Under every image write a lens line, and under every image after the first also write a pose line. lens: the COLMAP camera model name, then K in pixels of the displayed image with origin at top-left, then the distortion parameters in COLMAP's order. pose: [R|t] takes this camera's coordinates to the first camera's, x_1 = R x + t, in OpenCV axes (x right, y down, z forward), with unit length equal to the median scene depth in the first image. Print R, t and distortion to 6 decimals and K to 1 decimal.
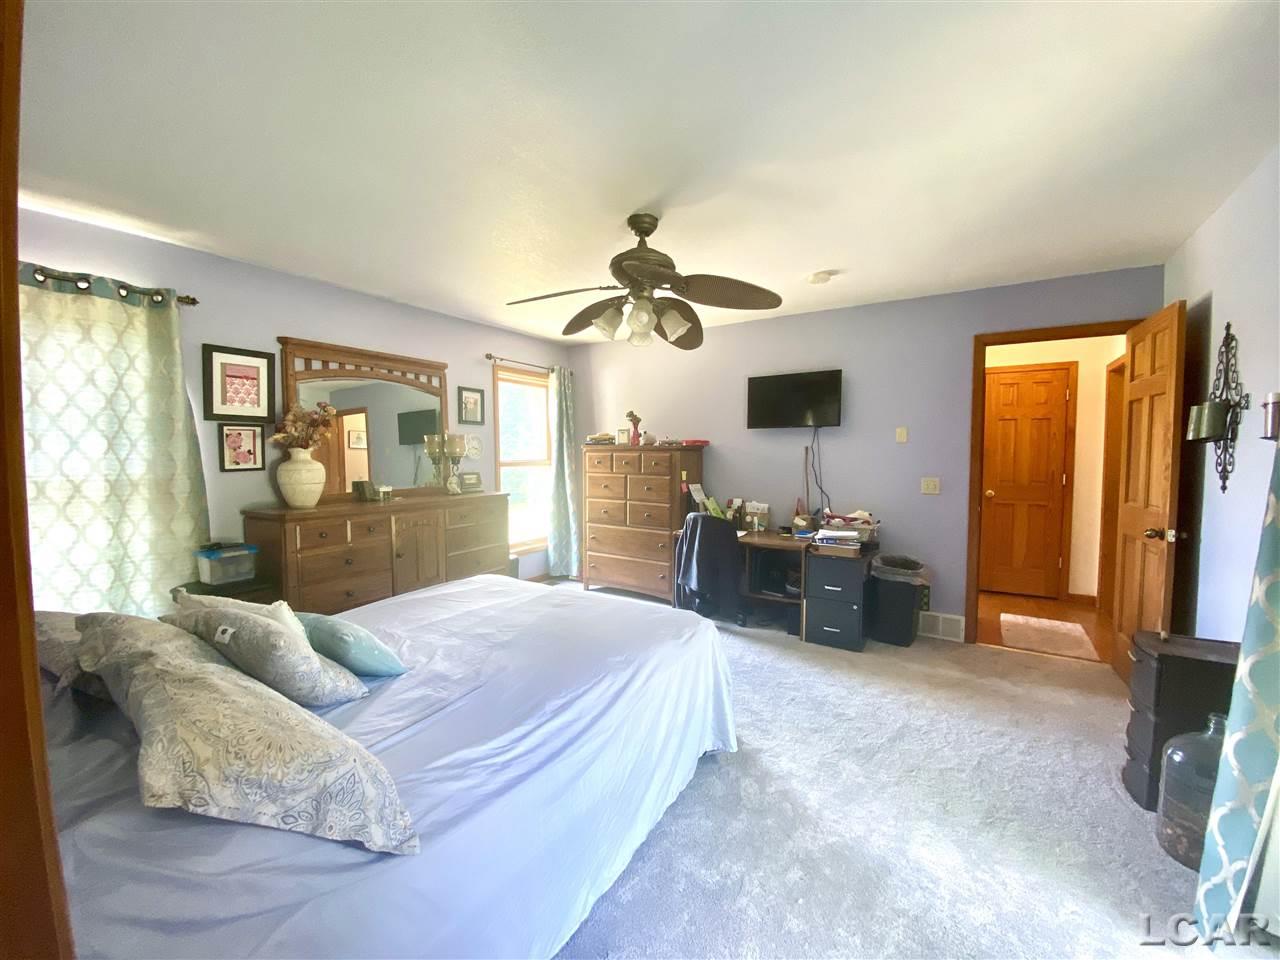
lens RADIAL K [[524.4, 0, 640.0], [0, 524.4, 480.0], [0, 0, 1]] dist [0.020219, -0.019534]
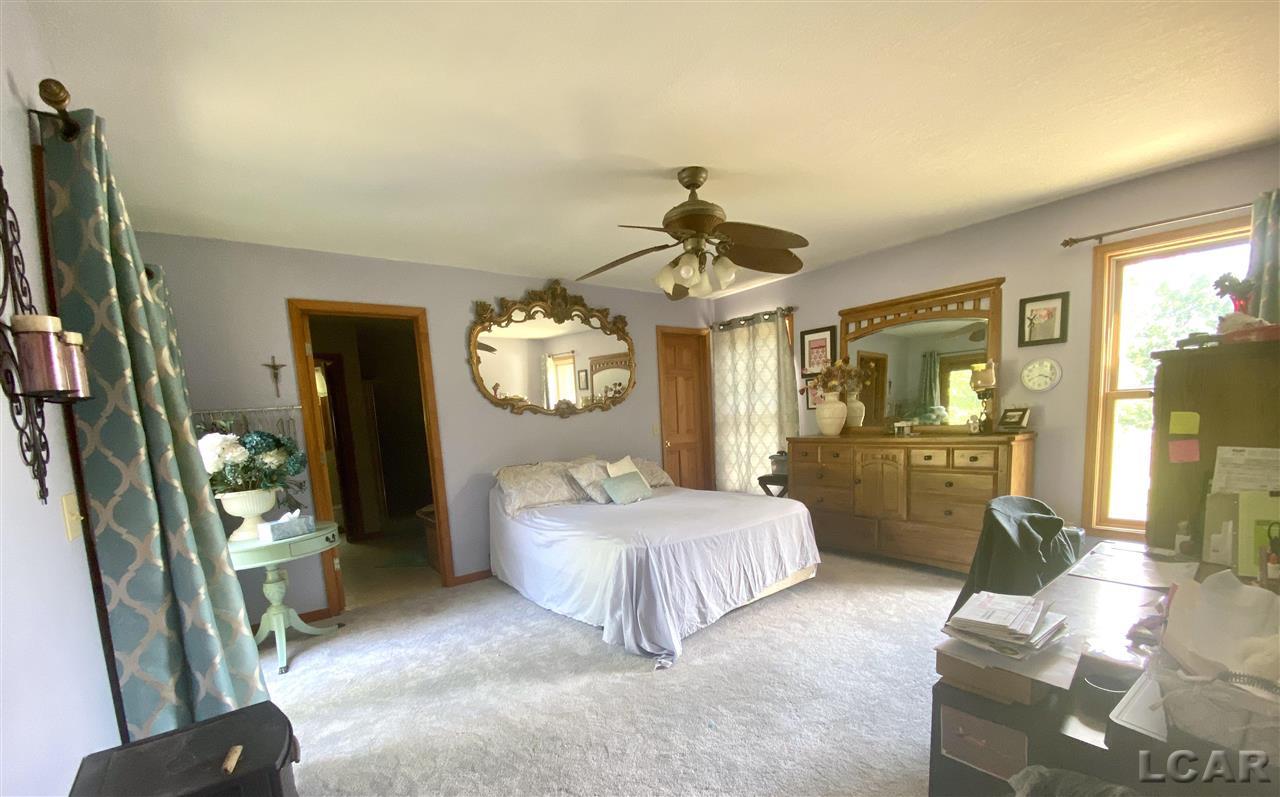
lens RADIAL K [[543.9, 0, 640.0], [0, 543.9, 398.5], [0, 0, 1]] dist [-0.000471, -0.000058]
pose [[-0.353071, -0.003443, -0.935590, 0.787516], [0.008483, 0.999940, -0.006881, -0.037180], [0.935558, -0.010367, -0.353021, 0.959485]]
